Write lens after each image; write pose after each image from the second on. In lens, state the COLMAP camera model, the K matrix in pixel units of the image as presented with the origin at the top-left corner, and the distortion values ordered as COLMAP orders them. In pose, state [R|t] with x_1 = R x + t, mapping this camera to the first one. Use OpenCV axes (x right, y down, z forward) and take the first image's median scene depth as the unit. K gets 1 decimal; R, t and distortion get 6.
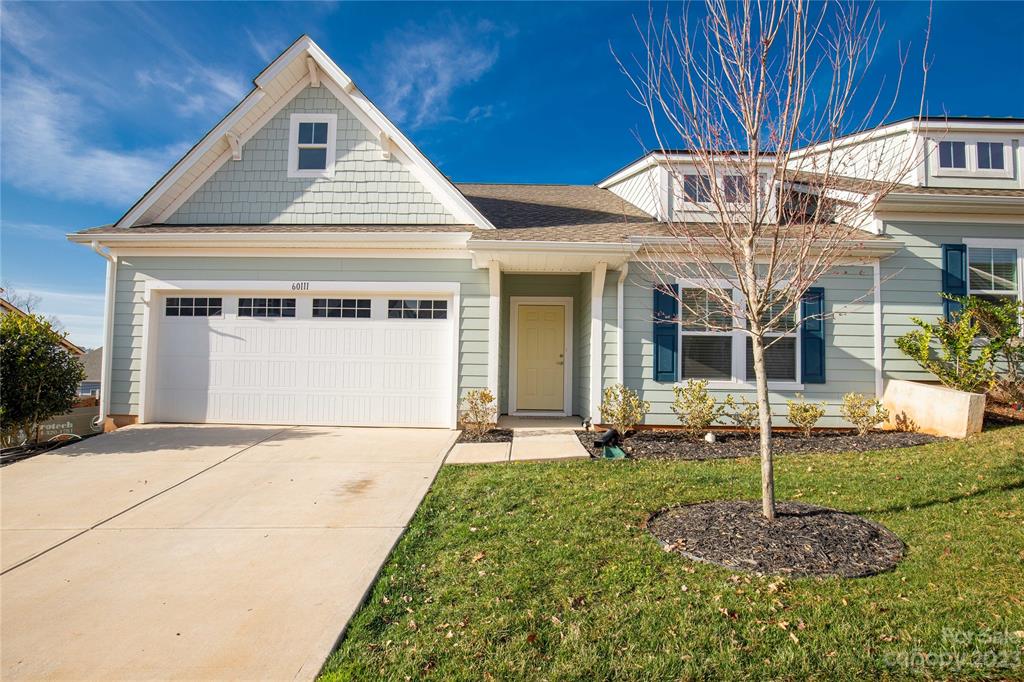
lens RADIAL K [[471.5, 0, 547.6], [0, 471.5, 349.2], [0, 0, 1]] dist [-0.027417, 0.000015]
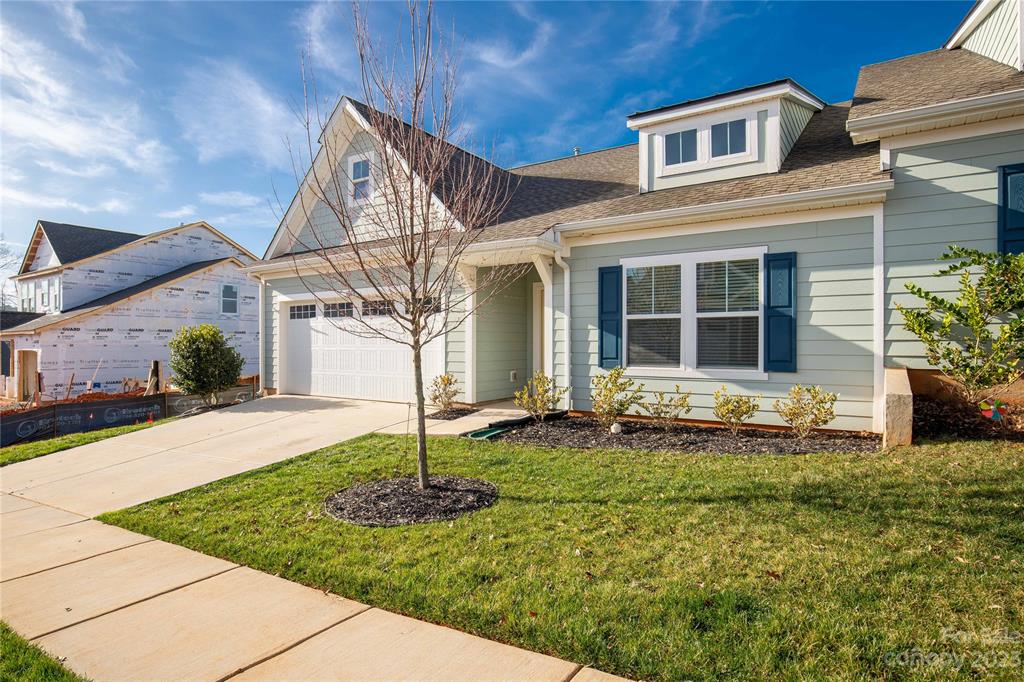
lens RADIAL K [[577.9, 0, 512.0], [0, 577.9, 341.0], [0, 0, 1]] dist [-0.003043, -0.000632]
pose [[0.827789, -0.017259, -0.560774, 0.735805], [0.036056, 0.999097, 0.022475, -0.020191], [0.559880, -0.038824, 0.827664, -0.091272]]
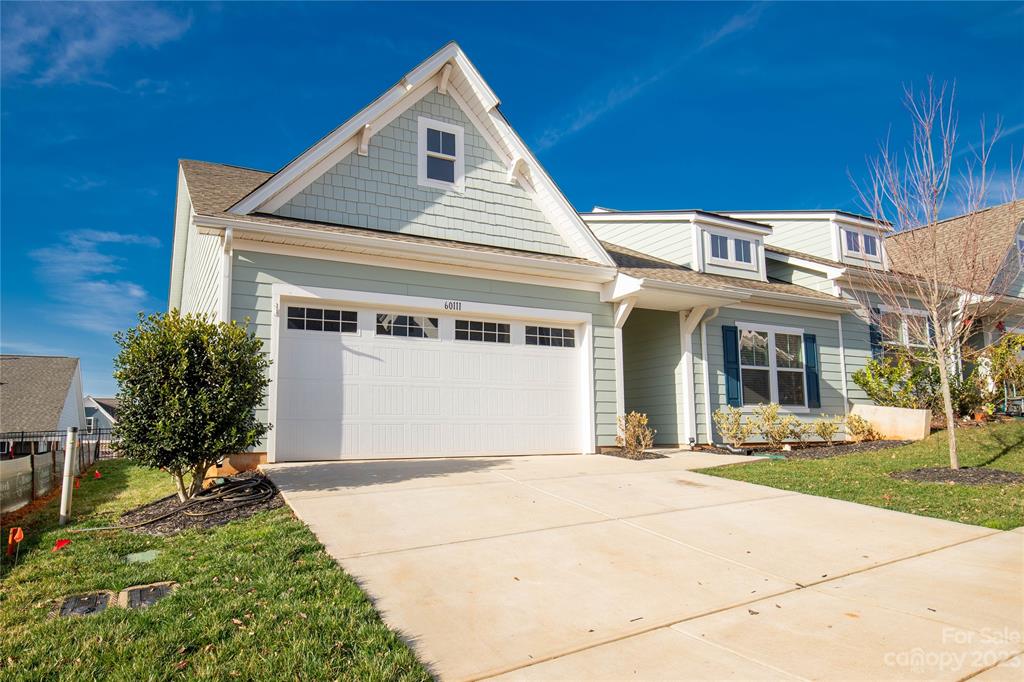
lens RADIAL K [[624.2, 0, 507.7], [0, 624.2, 353.3], [0, 0, 1]] dist [0.000468, -0.000194]
pose [[0.881508, 0.035342, 0.470845, -0.997441], [0.000718, 0.997093, -0.076187, 0.053611], [-0.472169, 0.067498, 0.878920, -0.136011]]
